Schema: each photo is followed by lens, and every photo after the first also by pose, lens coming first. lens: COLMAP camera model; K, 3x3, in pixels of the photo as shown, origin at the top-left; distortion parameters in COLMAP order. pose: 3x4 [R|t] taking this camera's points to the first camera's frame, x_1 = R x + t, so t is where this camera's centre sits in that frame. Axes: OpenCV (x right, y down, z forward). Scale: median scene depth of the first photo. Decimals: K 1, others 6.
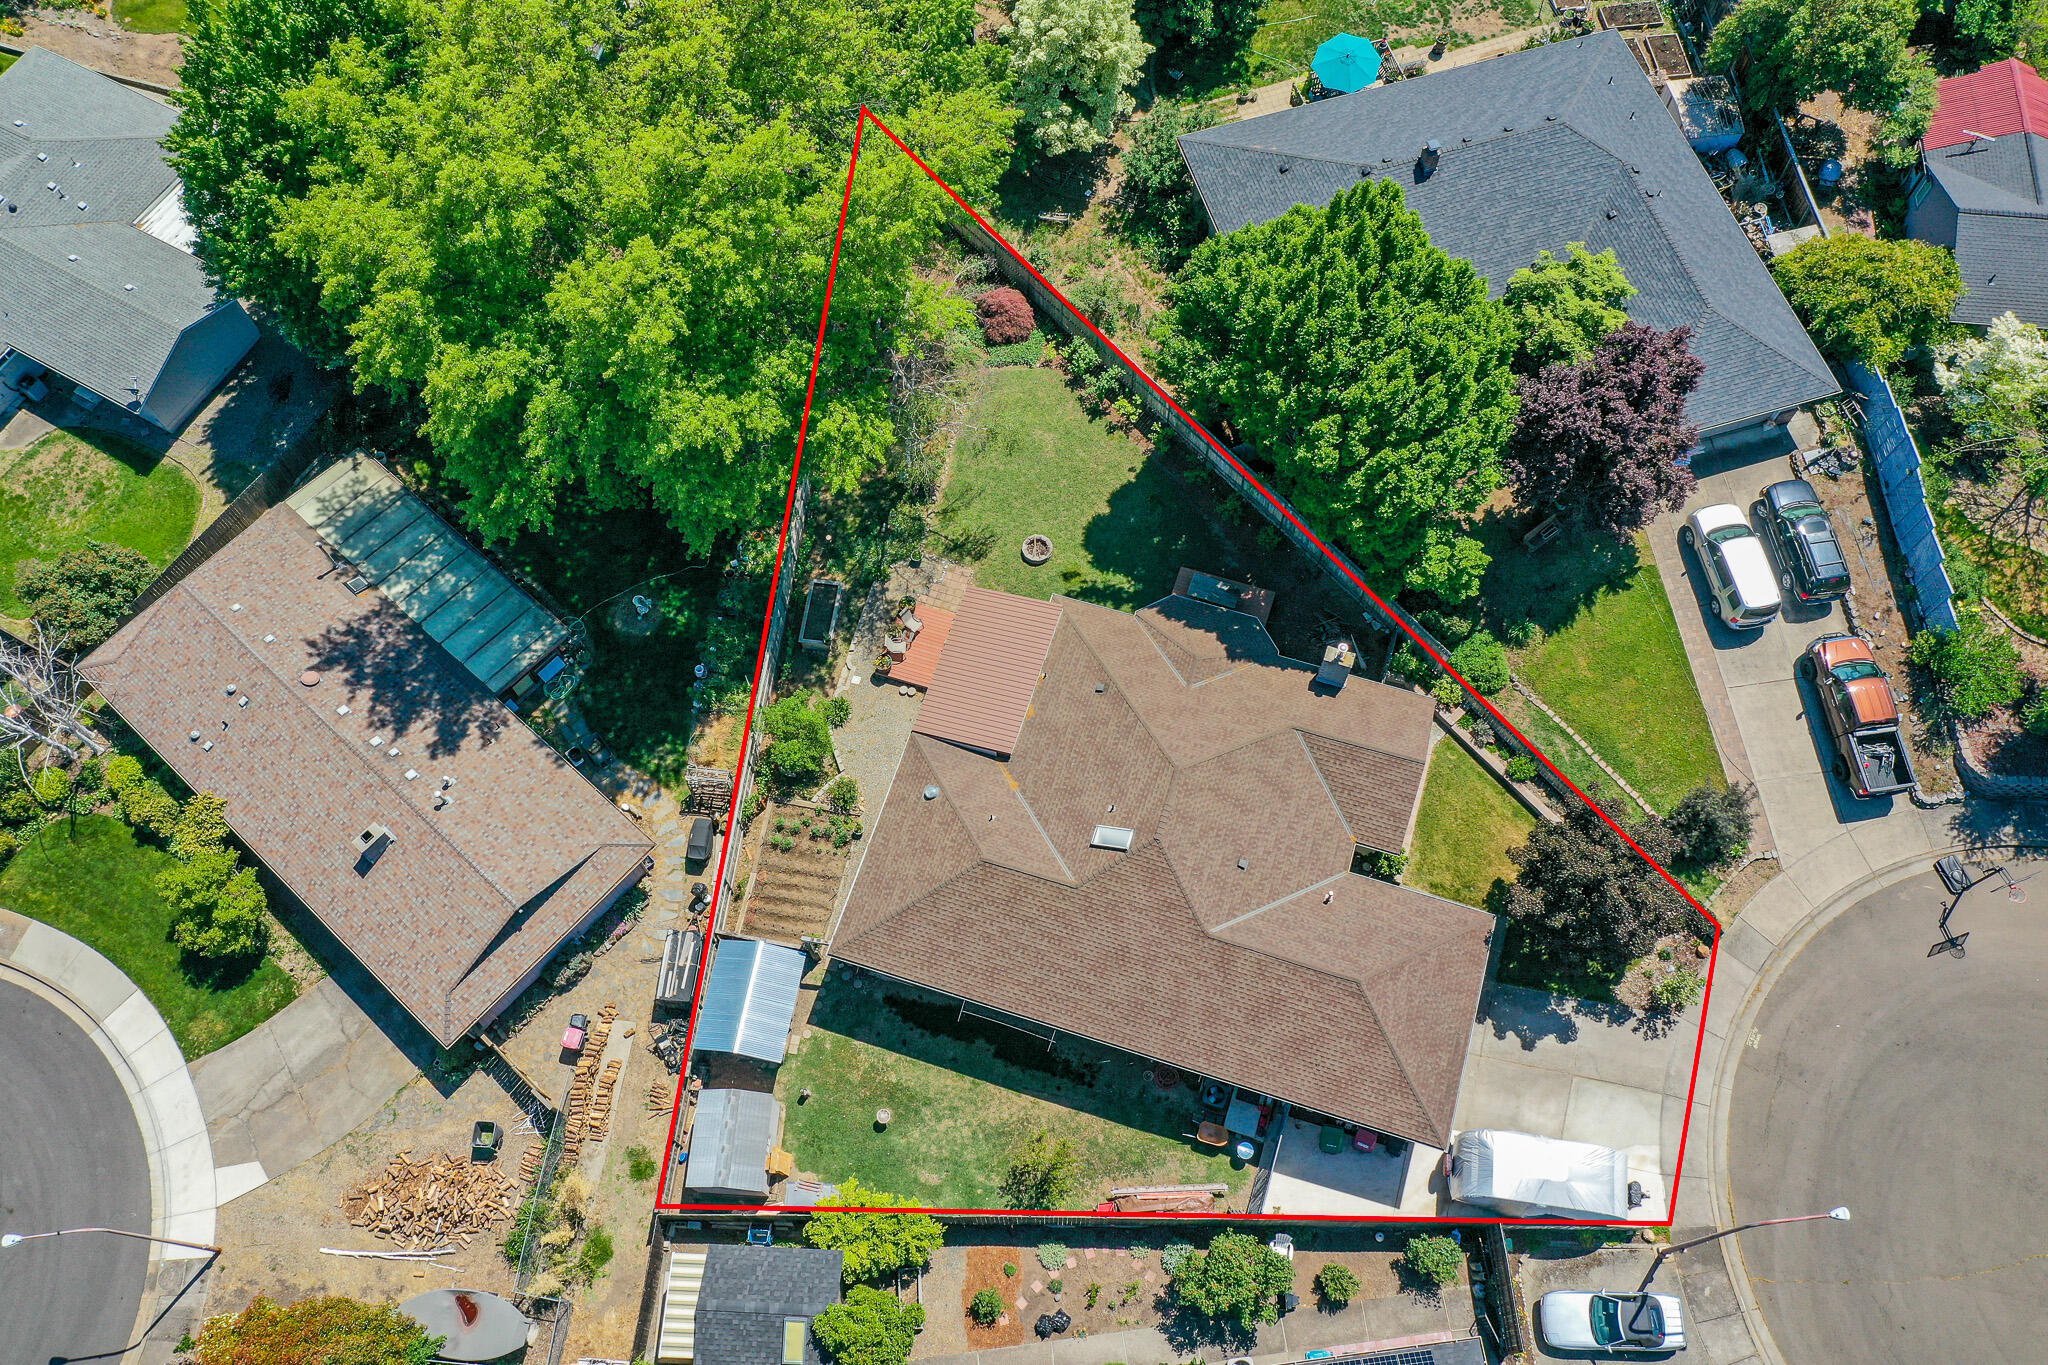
lens RADIAL K [[1610.6, 0, 1021.7], [0, 1610.6, 691.4], [0, 0, 1]] dist [0.034083, -0.001680]
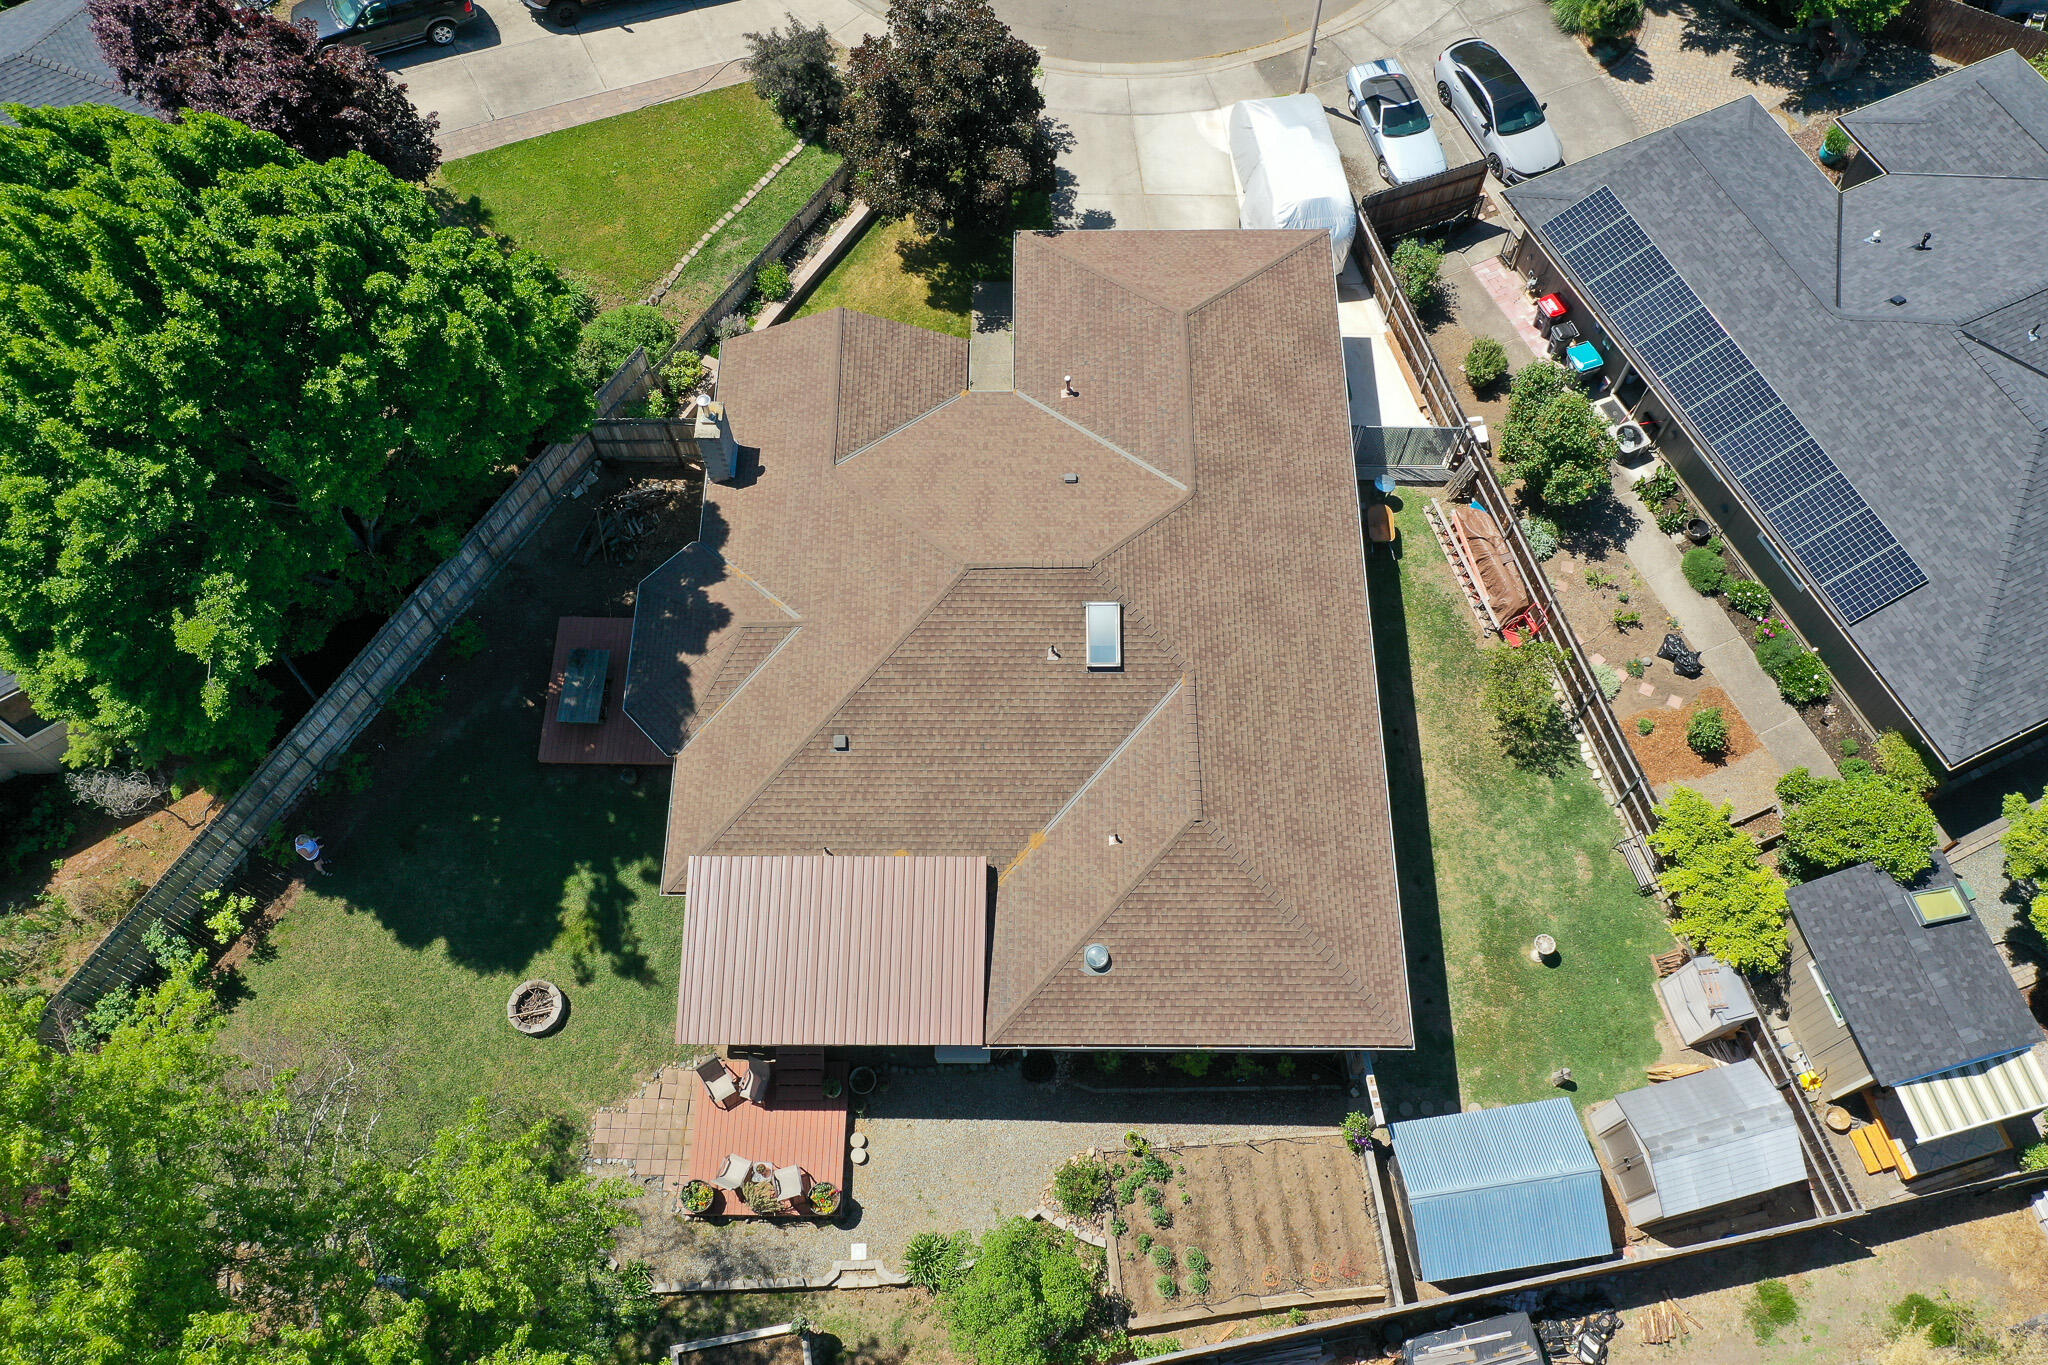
lens RADIAL K [[1610.6, 0, 1021.7], [0, 1610.6, 691.4], [0, 0, 1]] dist [0.034083, -0.001680]
pose [[-0.306023, -0.841973, 0.444333, -0.215756], [0.869256, -0.056777, 0.491092, -0.230260], [-0.388258, 0.536524, 0.749265, 0.504877]]
